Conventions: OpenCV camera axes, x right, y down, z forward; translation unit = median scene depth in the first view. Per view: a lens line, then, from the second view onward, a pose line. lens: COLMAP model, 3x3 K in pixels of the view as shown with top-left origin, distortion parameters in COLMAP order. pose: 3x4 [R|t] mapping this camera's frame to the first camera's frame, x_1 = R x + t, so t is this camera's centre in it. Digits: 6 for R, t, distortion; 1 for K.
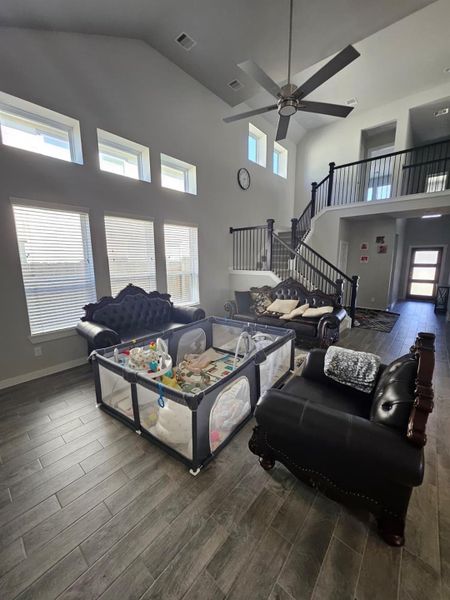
lens RADIAL K [[237.7, 0, 222.4], [0, 237.7, 300.2], [0, 0, 1]] dist [0.004380, 0.000794]
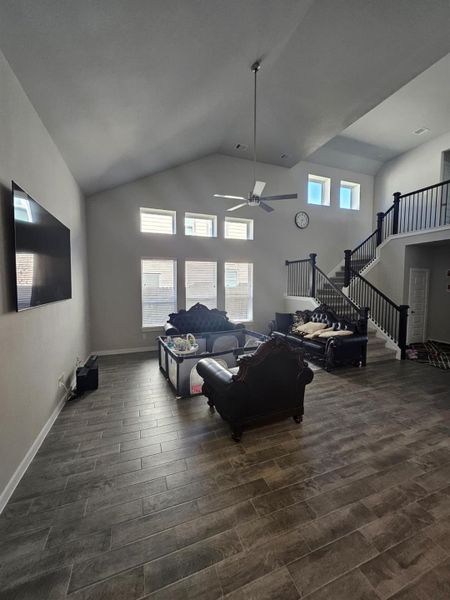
lens RADIAL K [[237.7, 0, 222.4], [0, 237.7, 298.2], [0, 0, 1]] dist [0.004380, 0.000794]
pose [[0.879307, 0.033992, -0.475041, 0.397252], [-0.084449, 0.992772, -0.085277, 0.017051], [0.468709, 0.115102, 0.875822, -0.227742]]
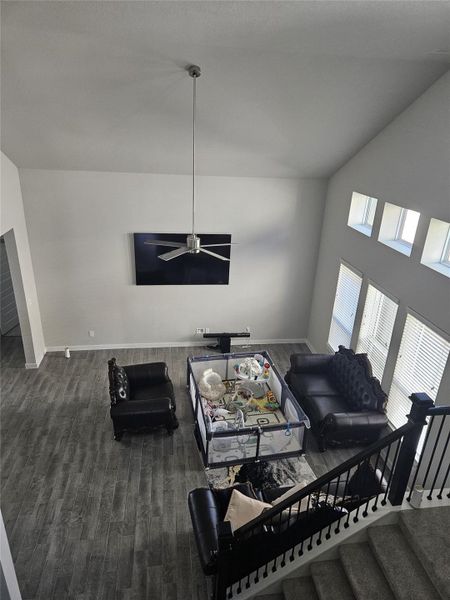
lens RADIAL K [[384.0, 0, 224.8], [0, 384.0, 299.6], [0, 0, 1]] dist [-0.001757, 0.006234]
pose [[-0.635111, 0.267326, -0.724686, 0.813952], [-0.182365, 0.859784, 0.476985, -0.719036], [0.750584, 0.435096, -0.497308, 1.039305]]
